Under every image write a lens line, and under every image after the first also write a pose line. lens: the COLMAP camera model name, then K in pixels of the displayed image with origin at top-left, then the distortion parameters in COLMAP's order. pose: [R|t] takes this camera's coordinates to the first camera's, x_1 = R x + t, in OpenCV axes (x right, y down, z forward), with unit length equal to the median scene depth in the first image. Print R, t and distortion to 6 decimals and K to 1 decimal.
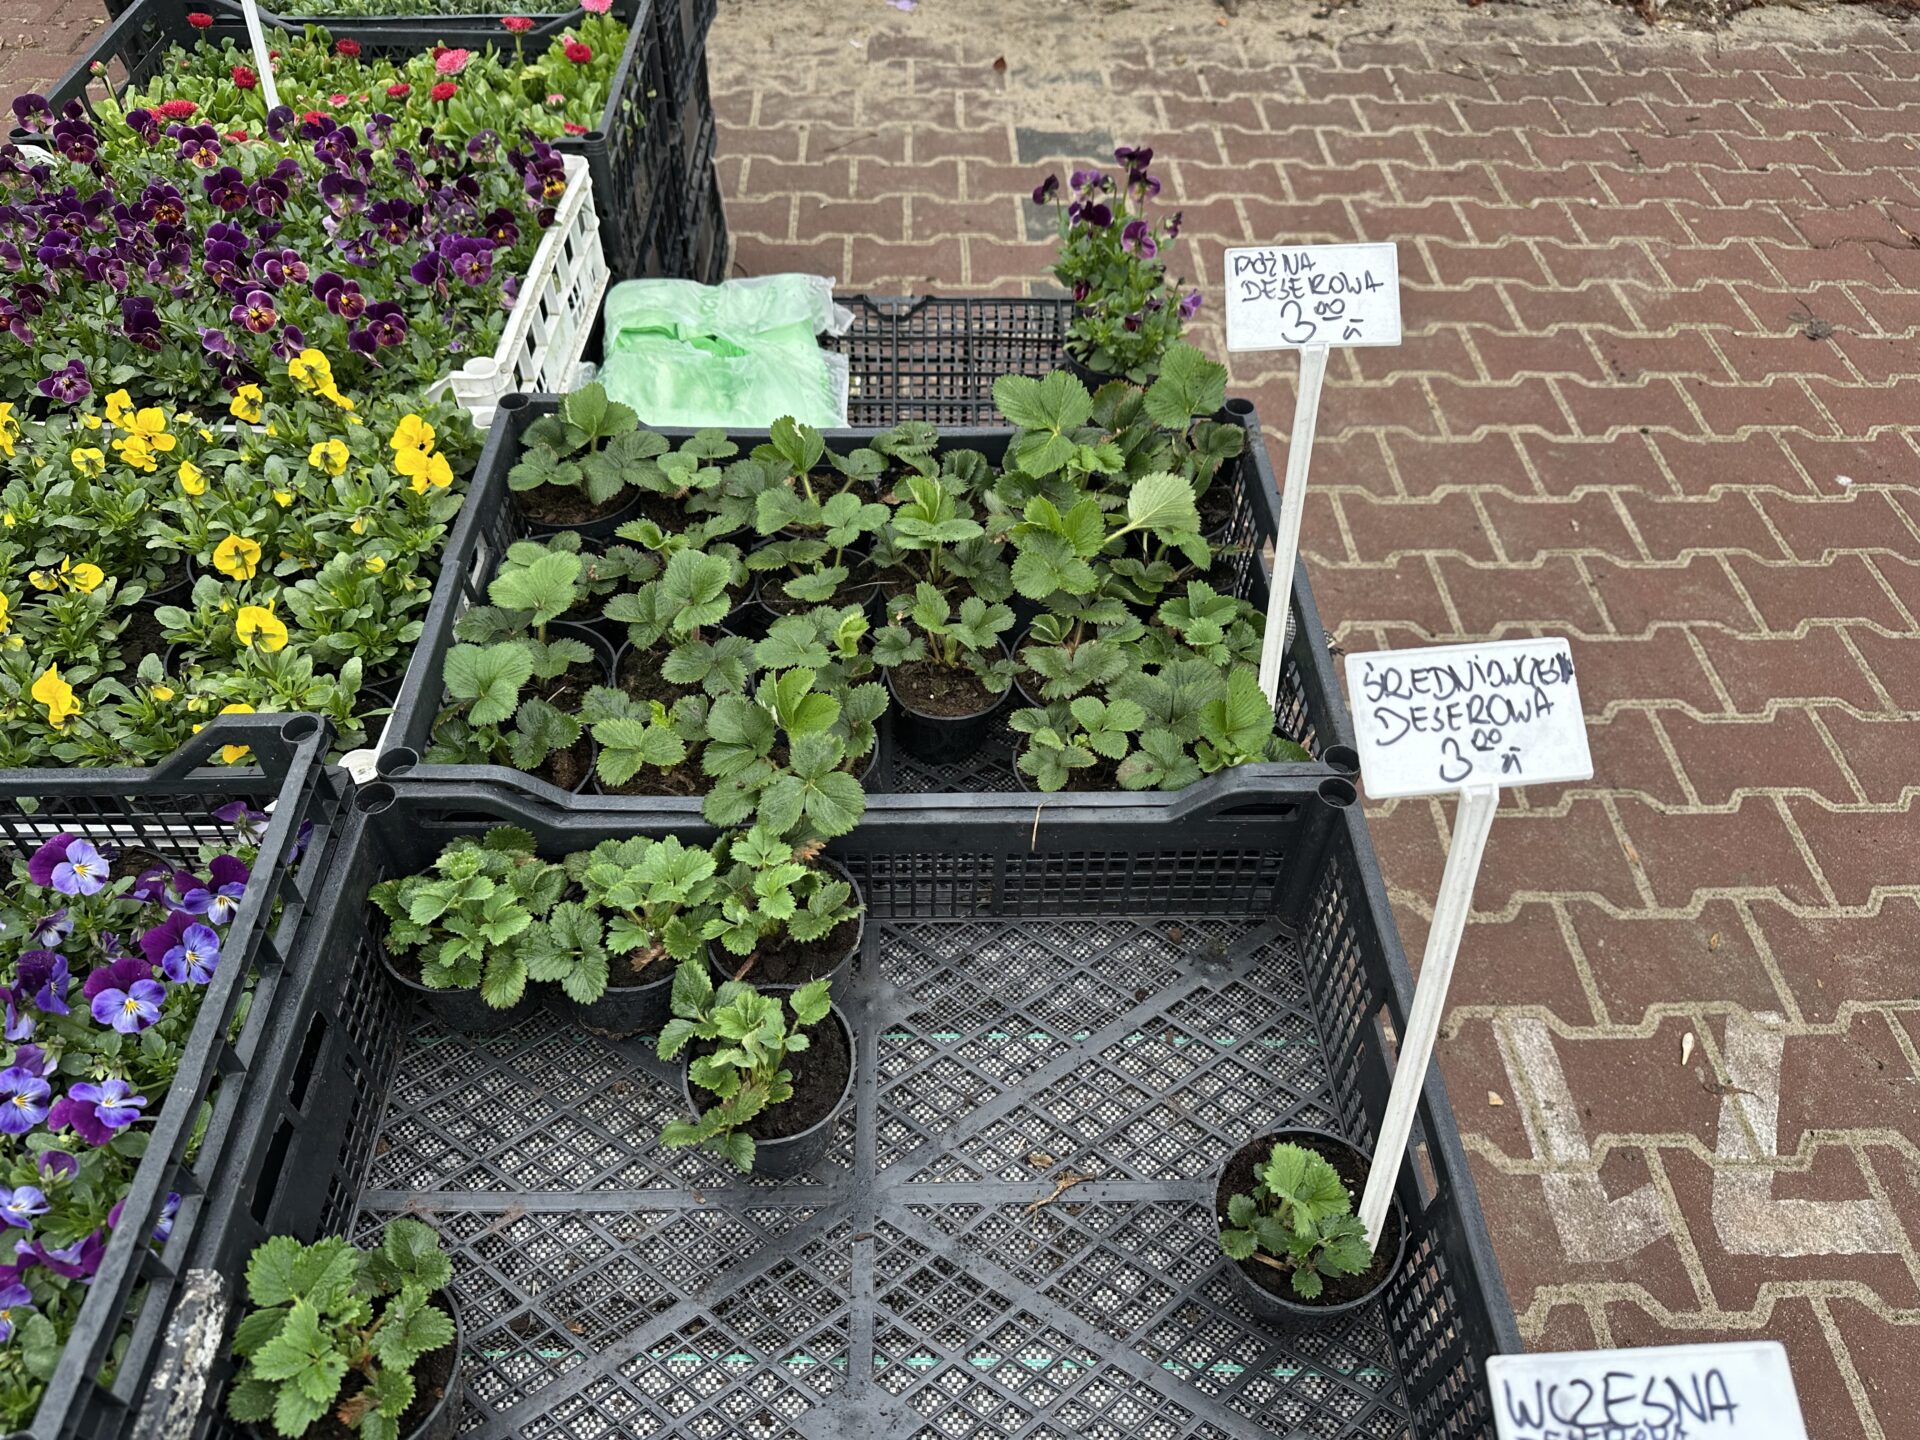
lens RADIAL K [[1369.3, 0, 957.1], [0, 1369.3, 728.6], [0, 0, 1]] dist [0.012349, -0.020911]
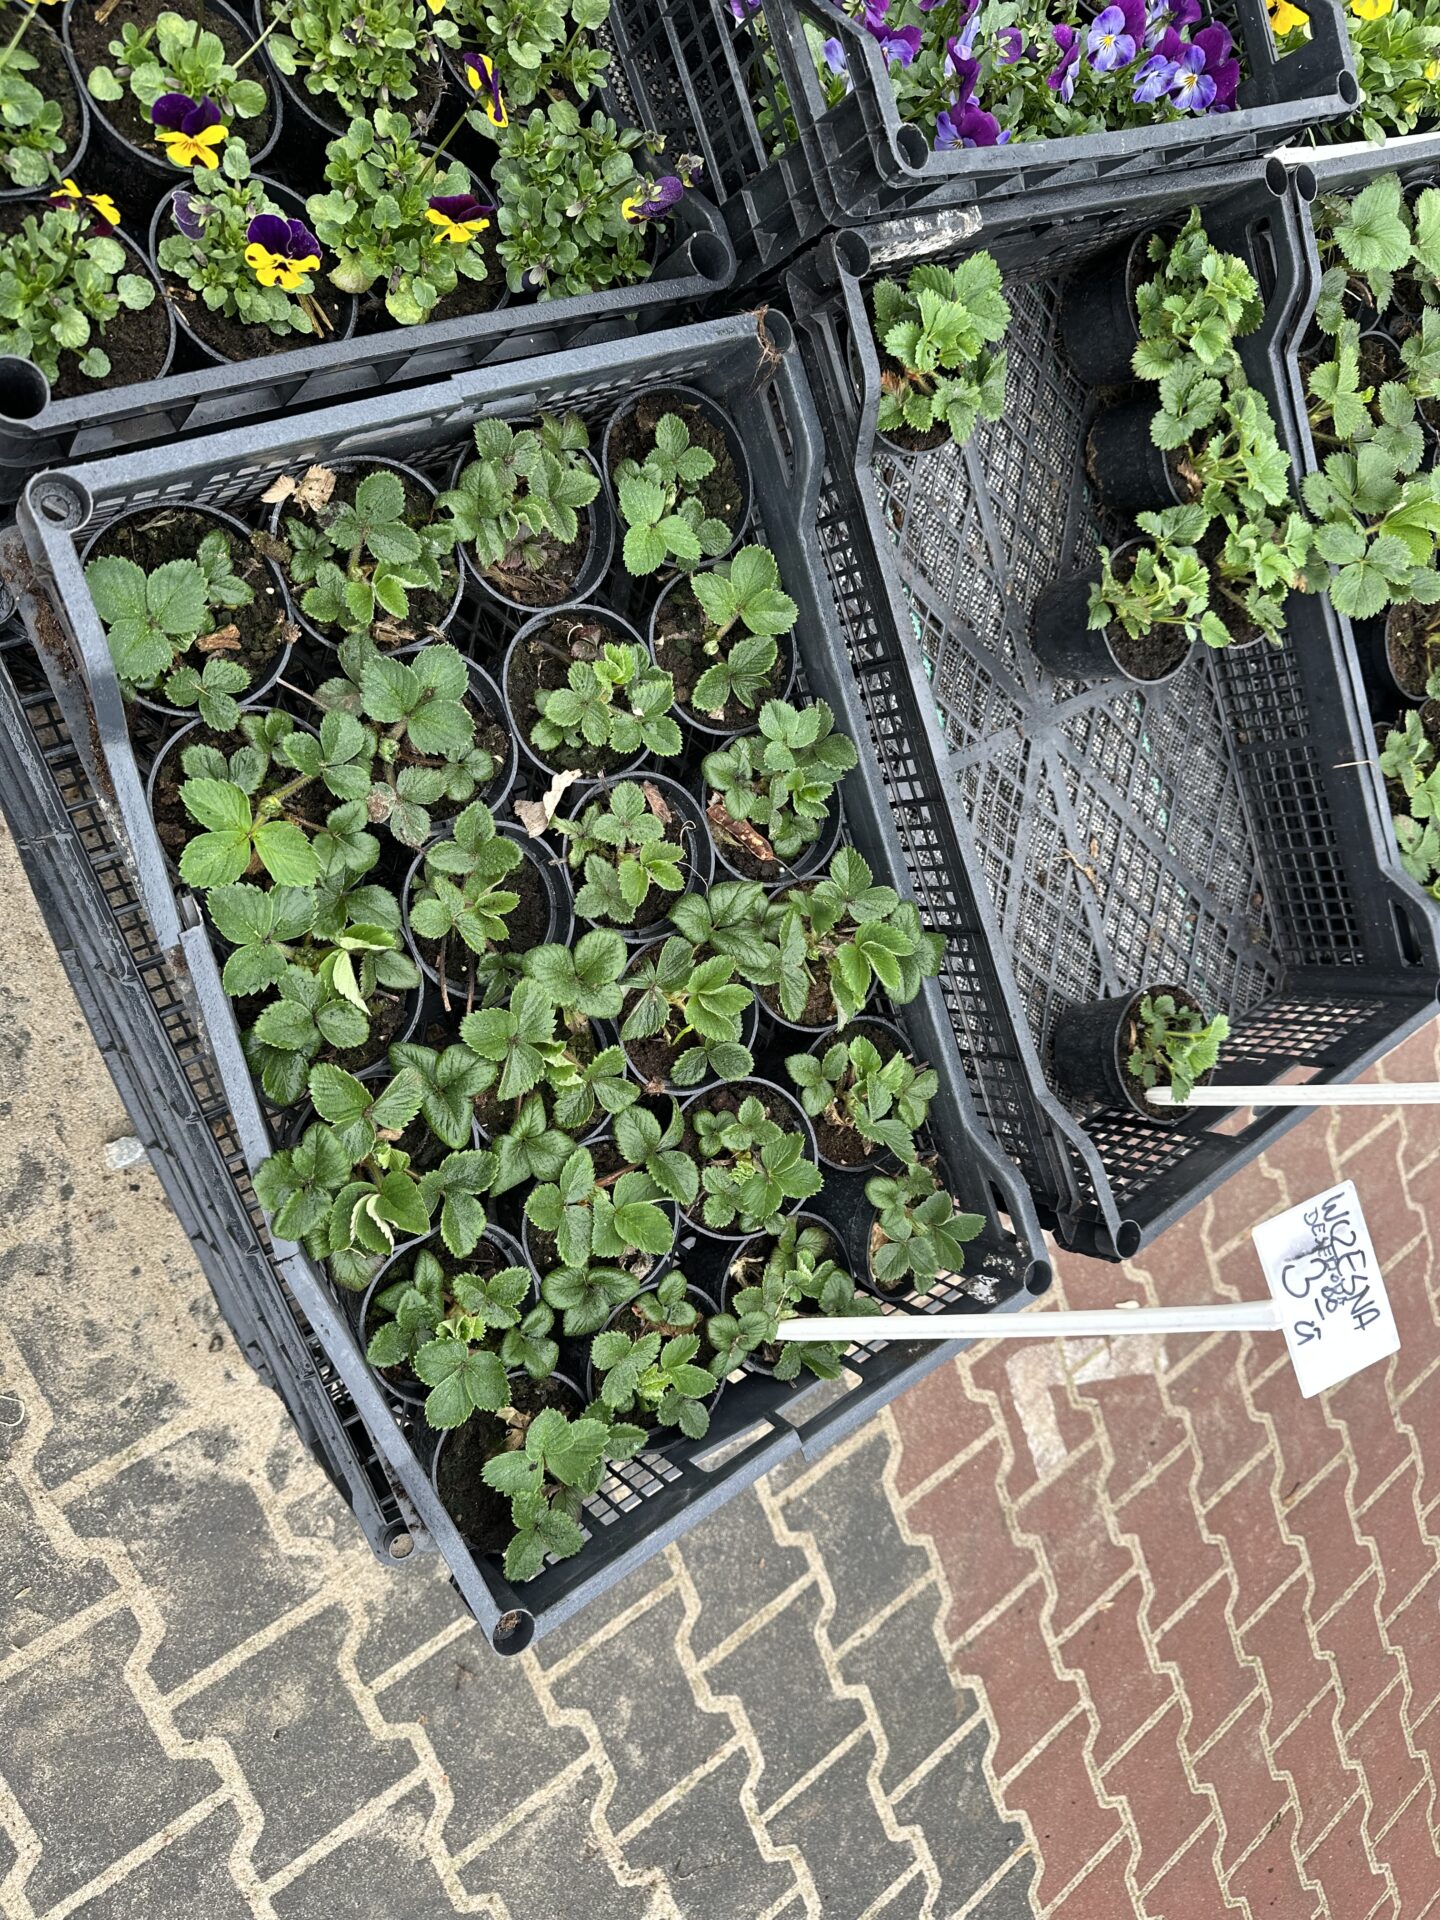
lens RADIAL K [[1369.3, 0, 721.8], [0, 1369.3, 982.6], [0, 0, 1]] dist [0.012349, -0.020911]
pose [[0.304856, 0.928486, 0.212078, -0.189024], [-0.943834, 0.264734, 0.197719, 0.411365], [0.127435, -0.260442, 0.957042, -0.261181]]
